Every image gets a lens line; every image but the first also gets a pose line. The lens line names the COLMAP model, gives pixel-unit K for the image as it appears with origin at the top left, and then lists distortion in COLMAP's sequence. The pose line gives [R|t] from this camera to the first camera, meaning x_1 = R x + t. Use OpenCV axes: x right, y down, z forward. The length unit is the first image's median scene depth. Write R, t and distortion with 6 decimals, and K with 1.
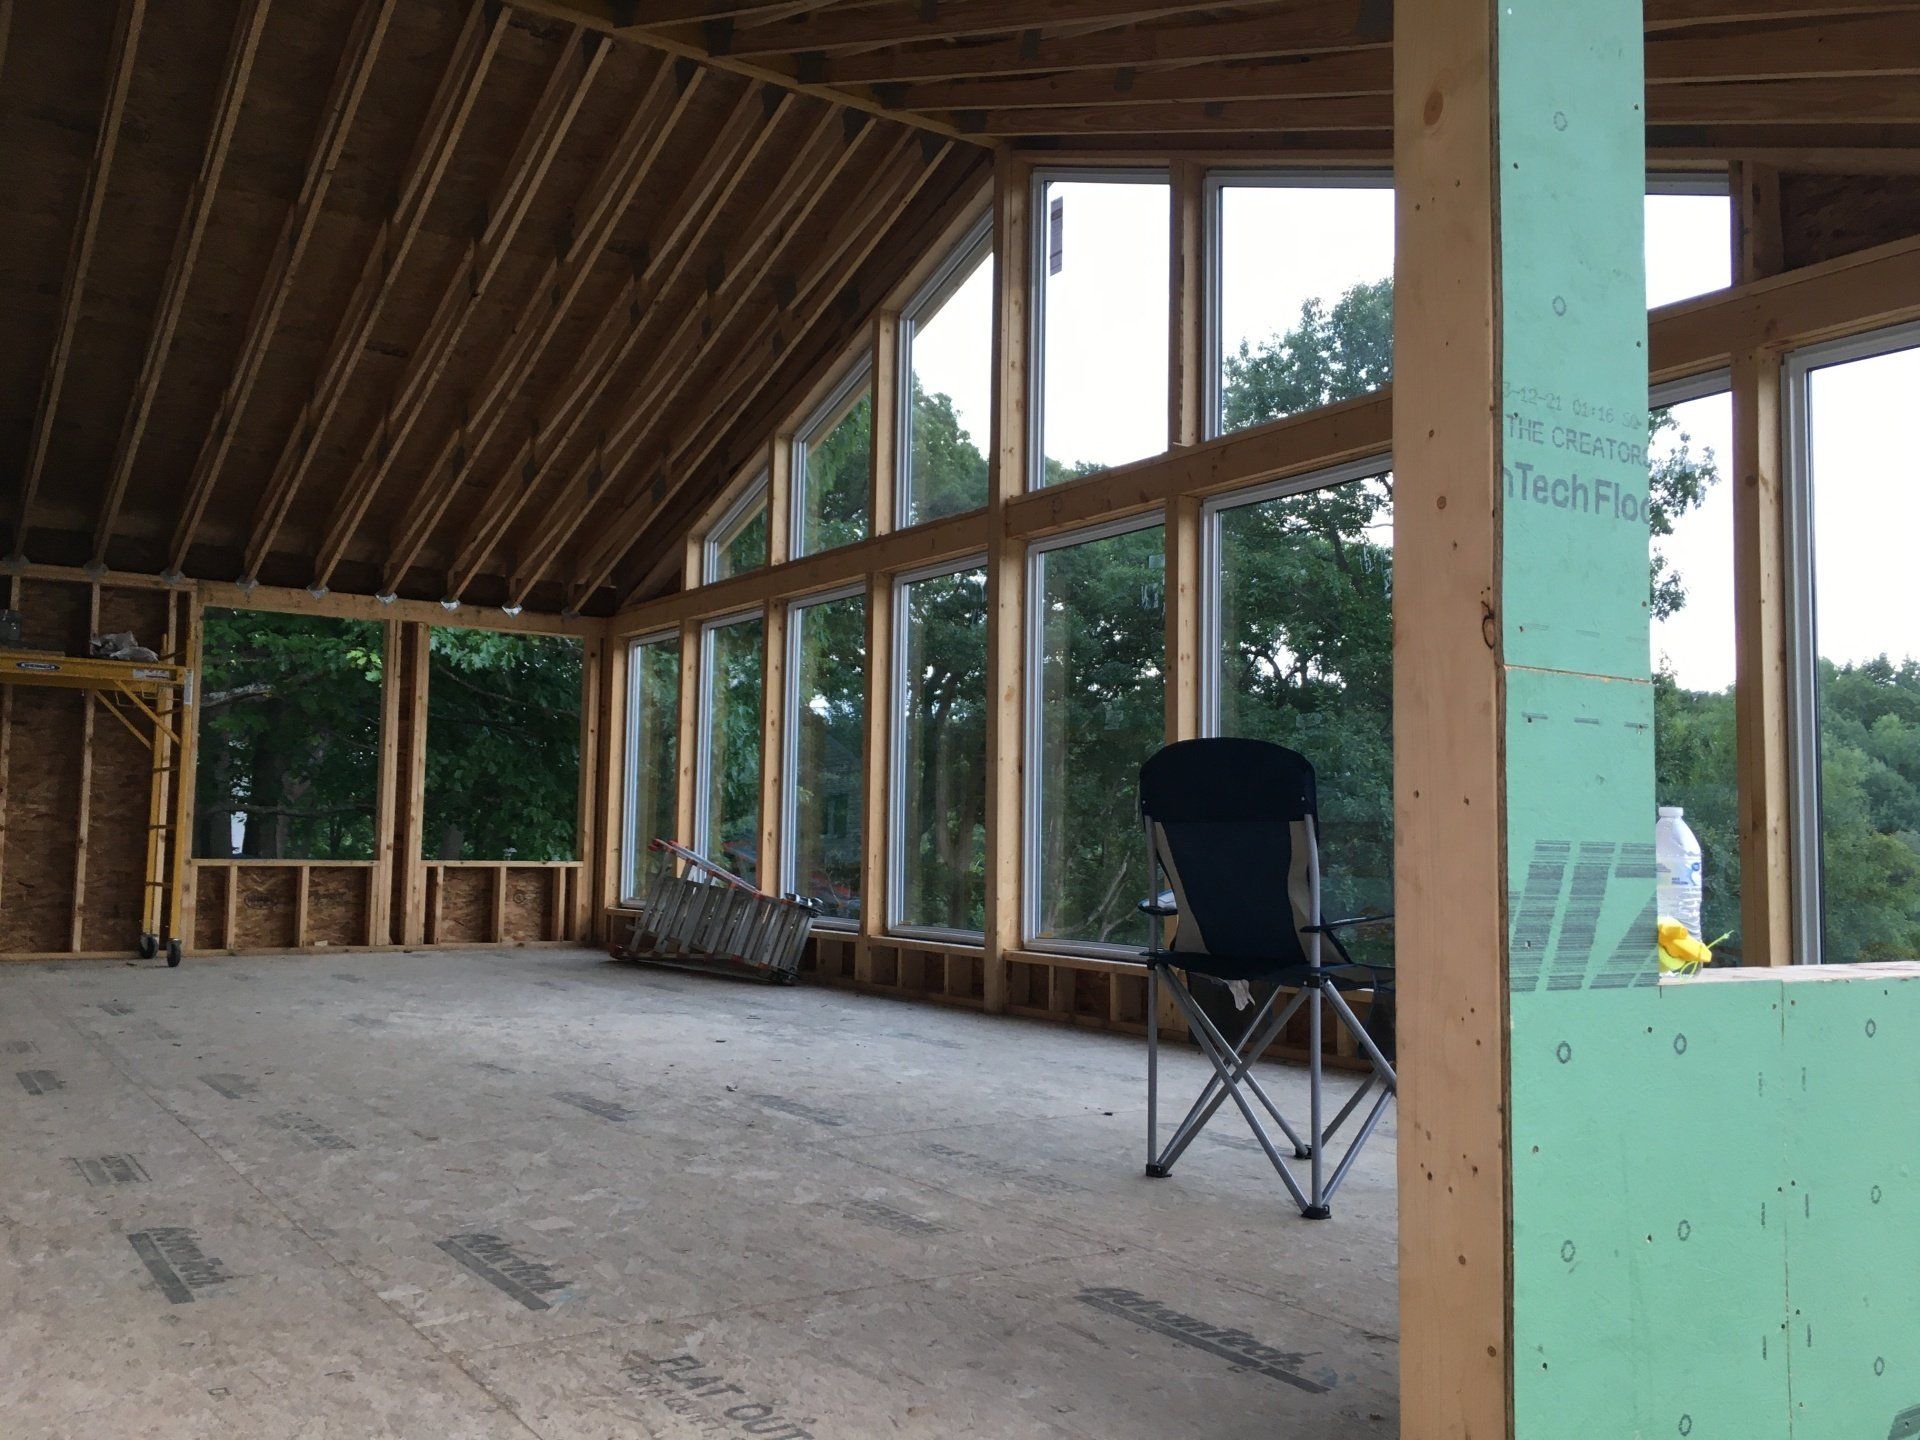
lens RADIAL K [[1694.8, 0, 964.7], [0, 1694.8, 790.9], [0, 0, 1]] dist [0.091345, -0.153398]
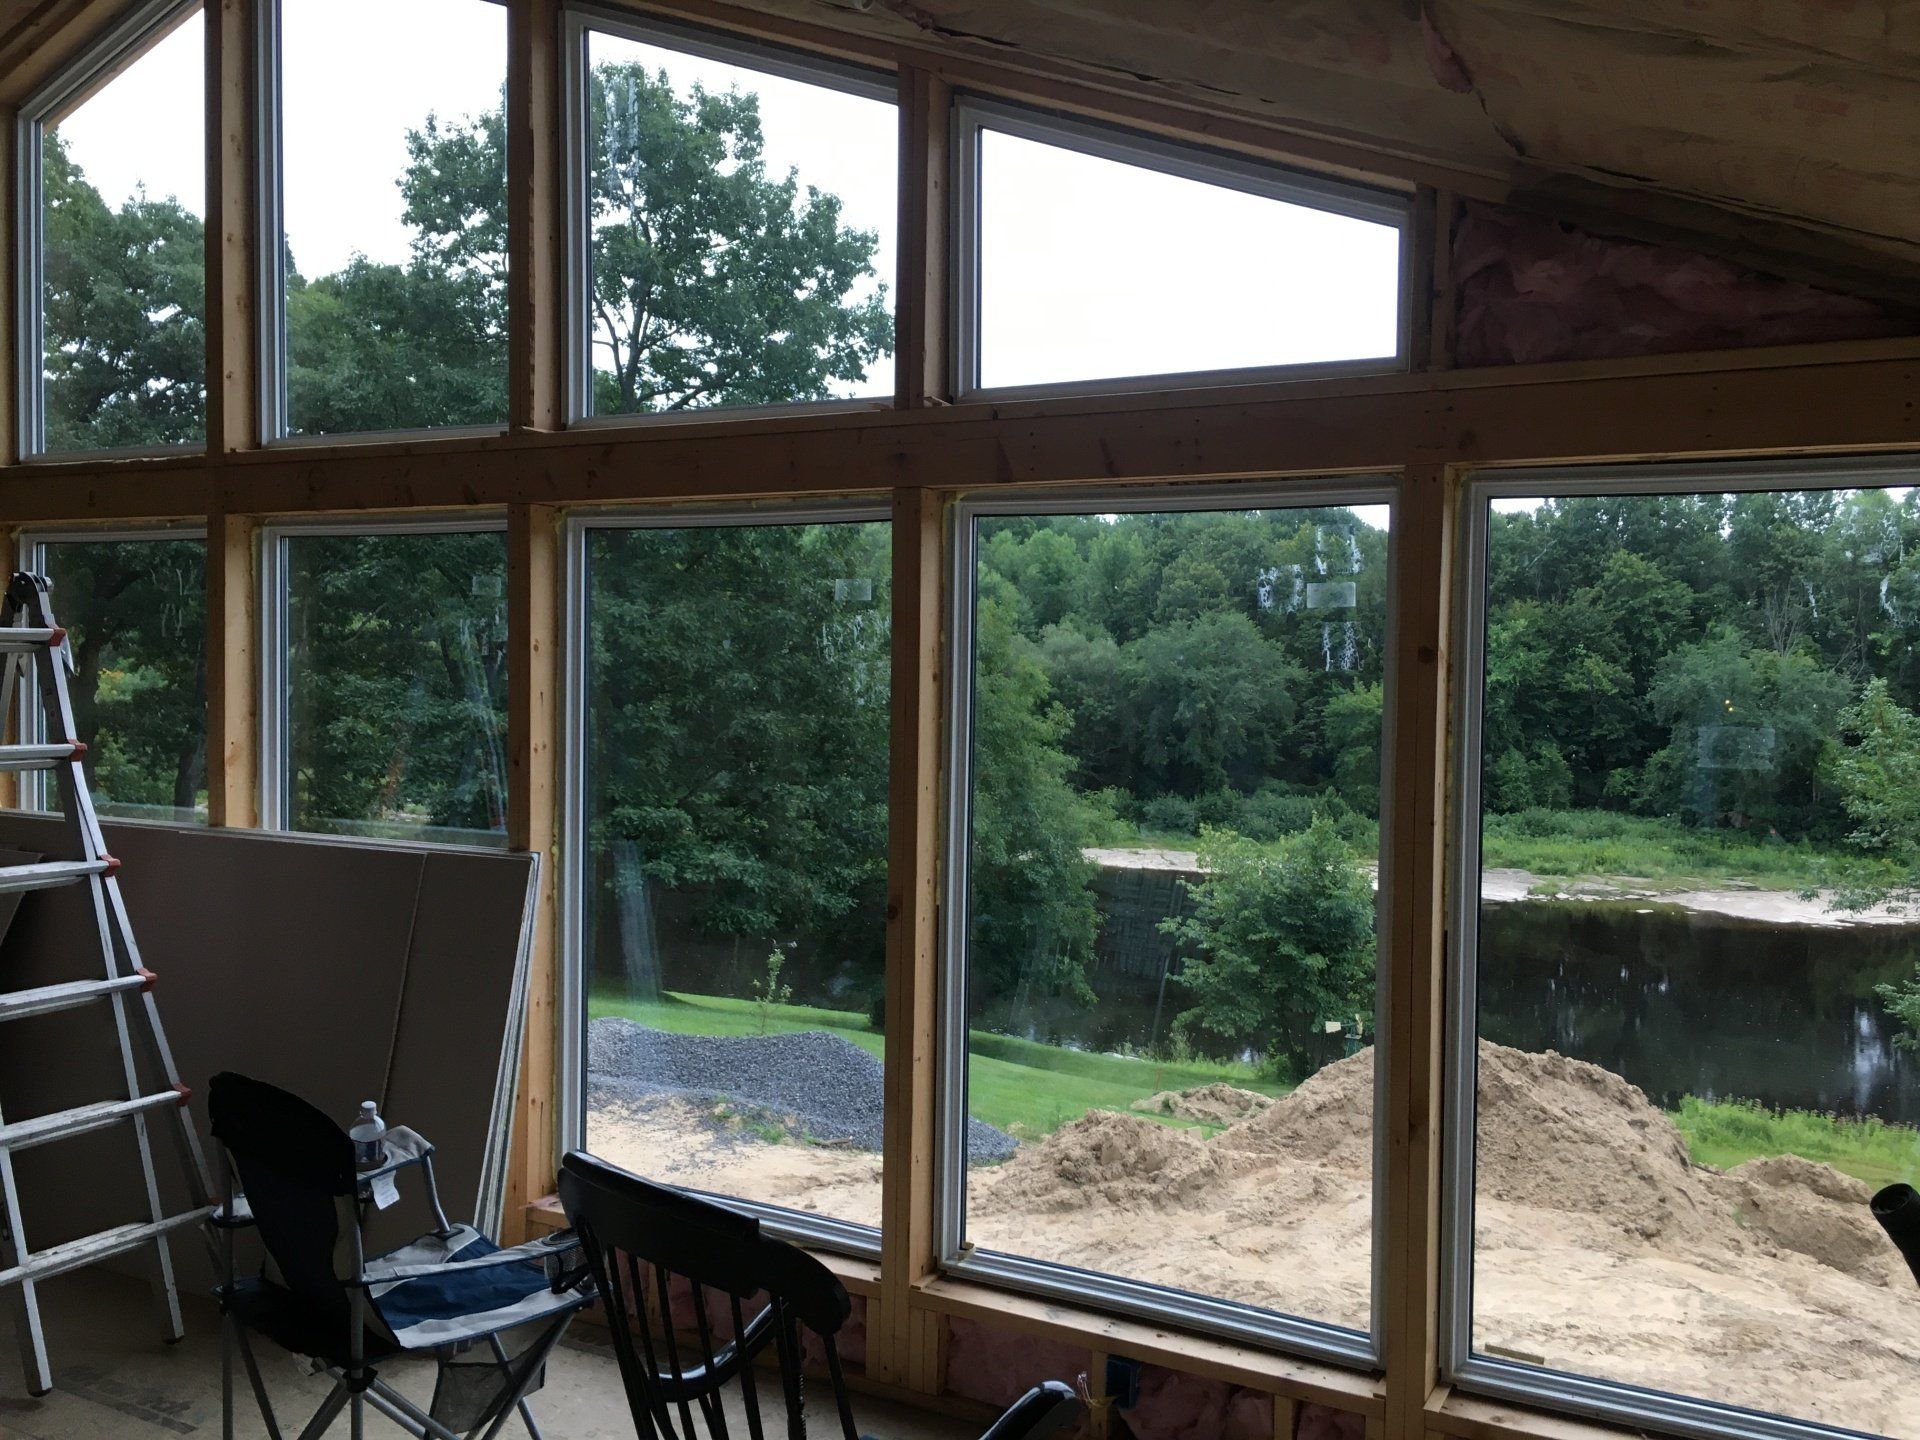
lens RADIAL K [[1597.9, 0, 960.0], [0, 1597.9, 720.0], [0, 0, 1]] dist [0.082198, -0.123309]
pose [[0.877152, -0.025961, 0.479510, -0.026864], [-0.027086, 0.994273, 0.103378, -0.142486], [-0.479448, -0.103666, 0.871426, 0.326839]]
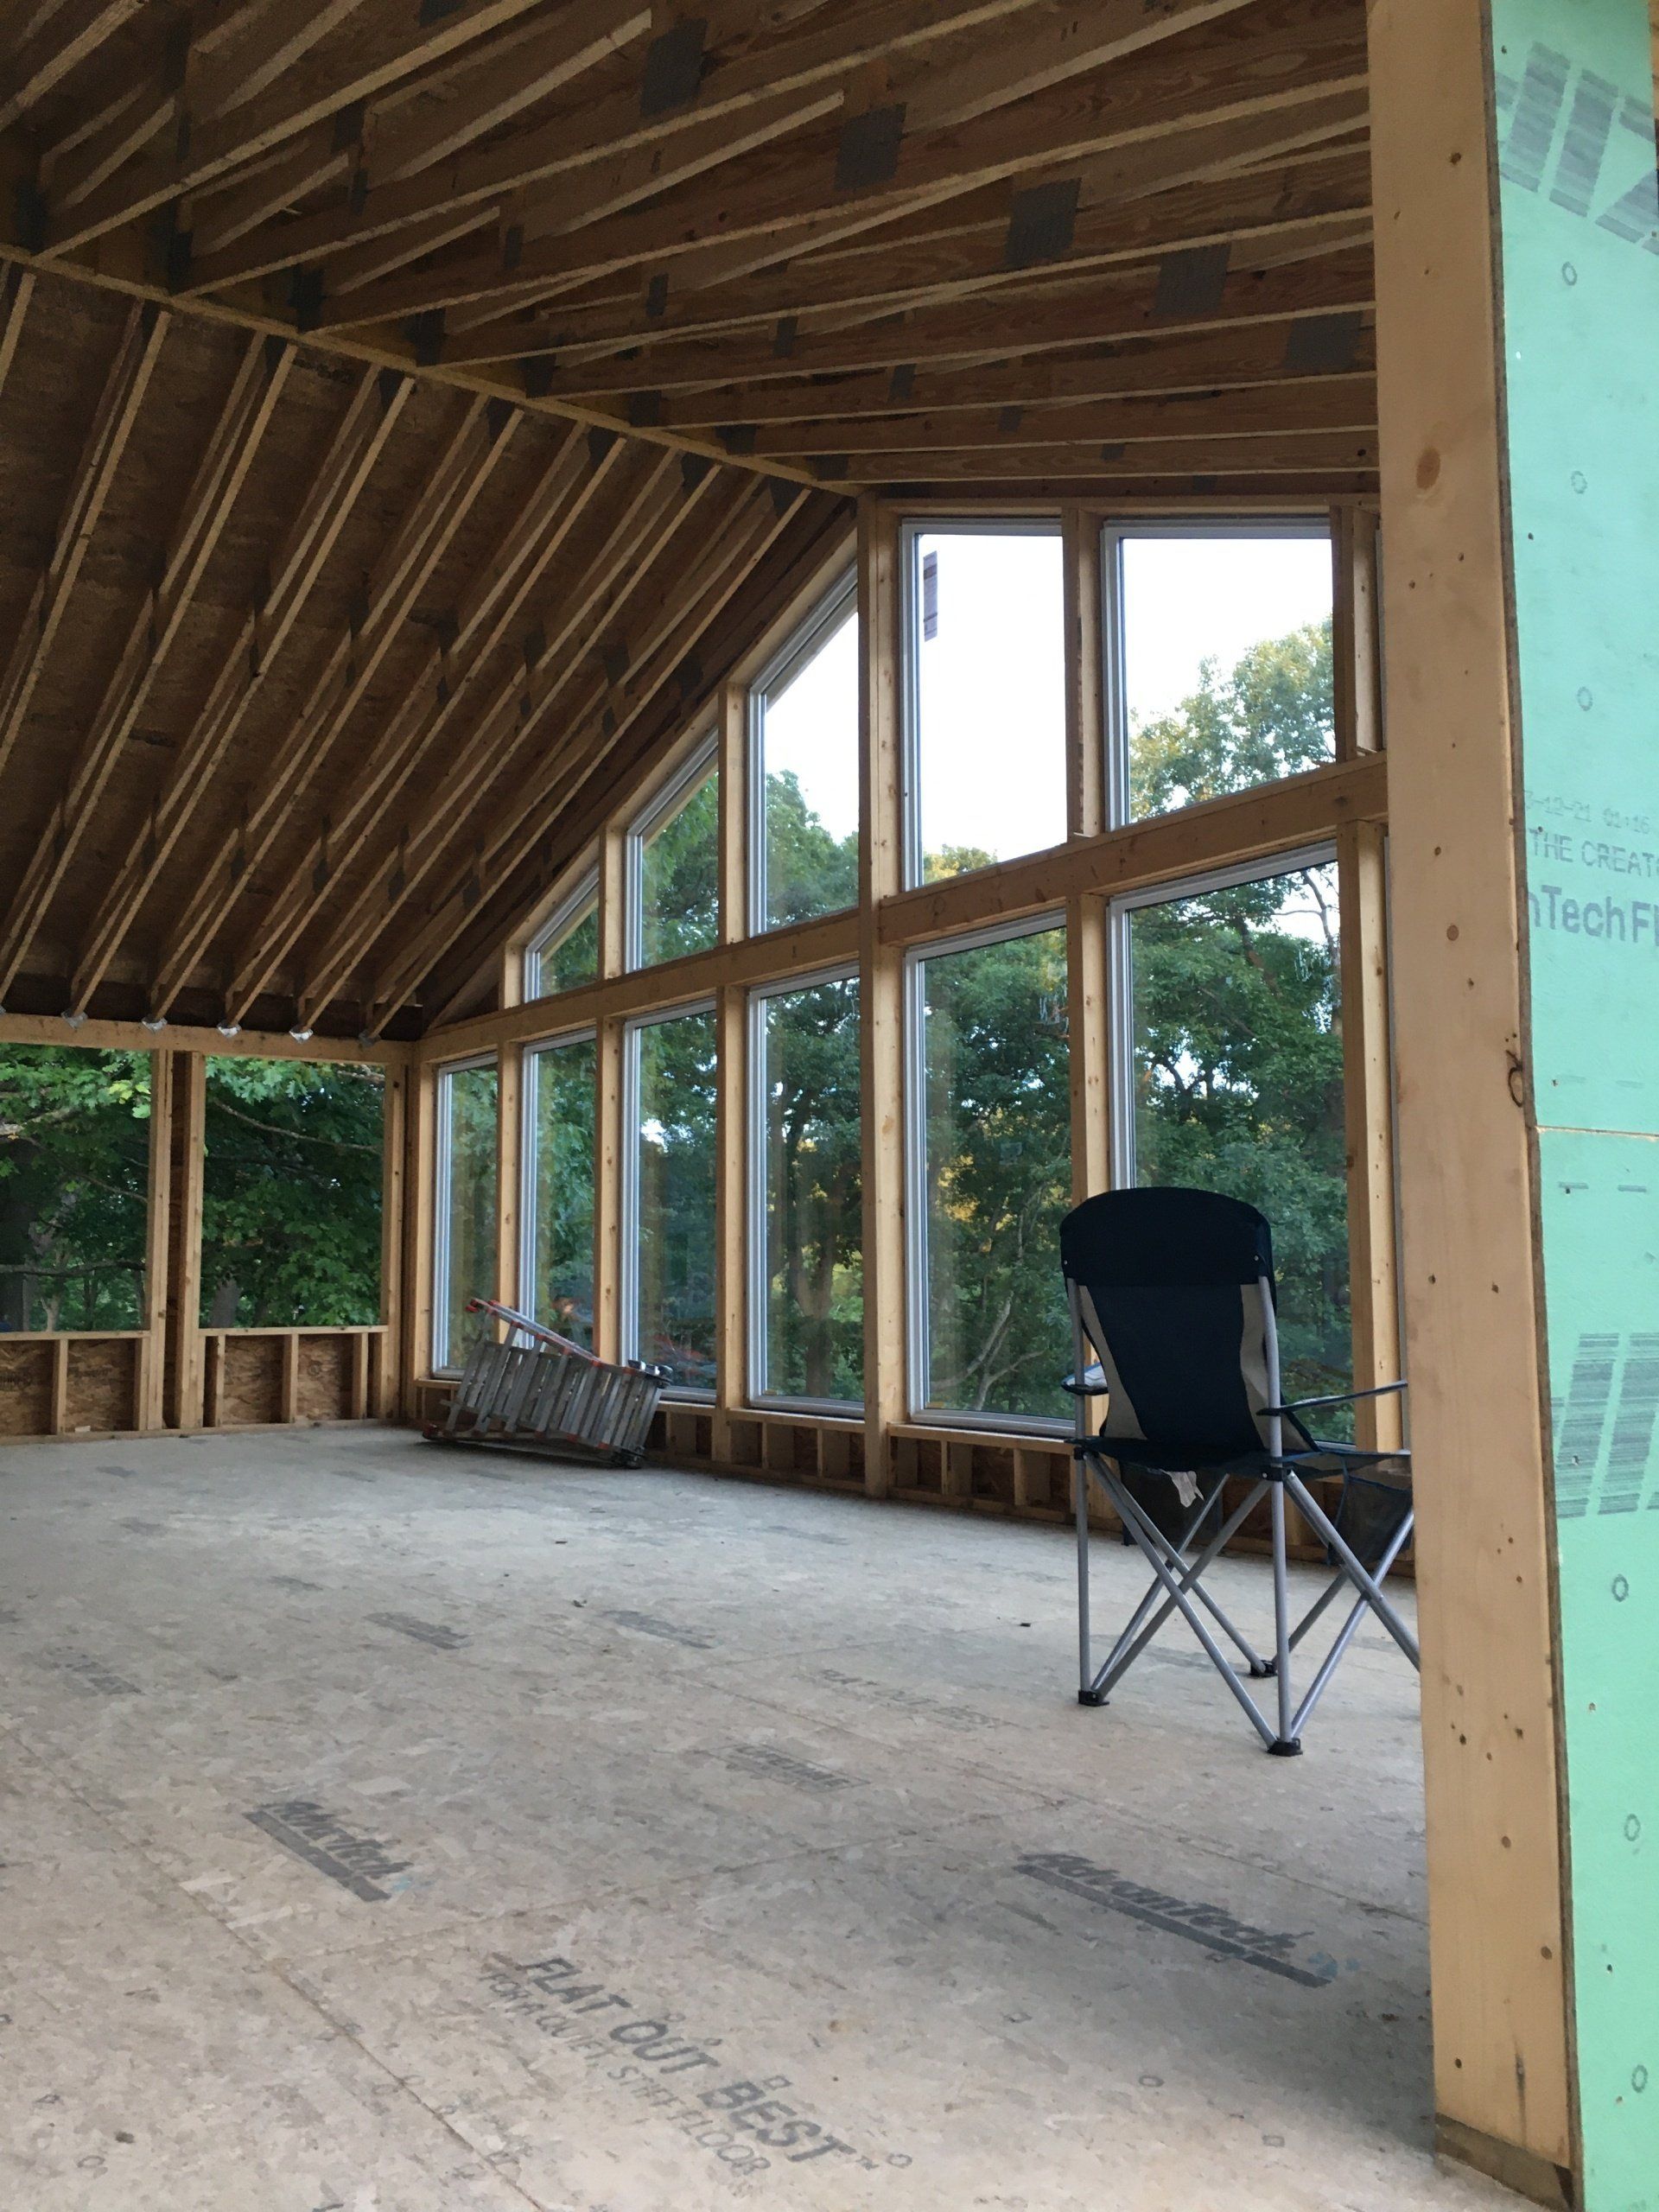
lens RADIAL K [[1952.6, 0, 842.8], [0, 1952.6, 1179.4], [0, 0, 1]] dist [0.091345, -0.153398]
pose [[0.999700, -0.019856, 0.014365, -0.011230], [0.020151, 0.999584, -0.020641, -0.009891], [-0.013949, 0.020925, 0.999684, 0.010770]]
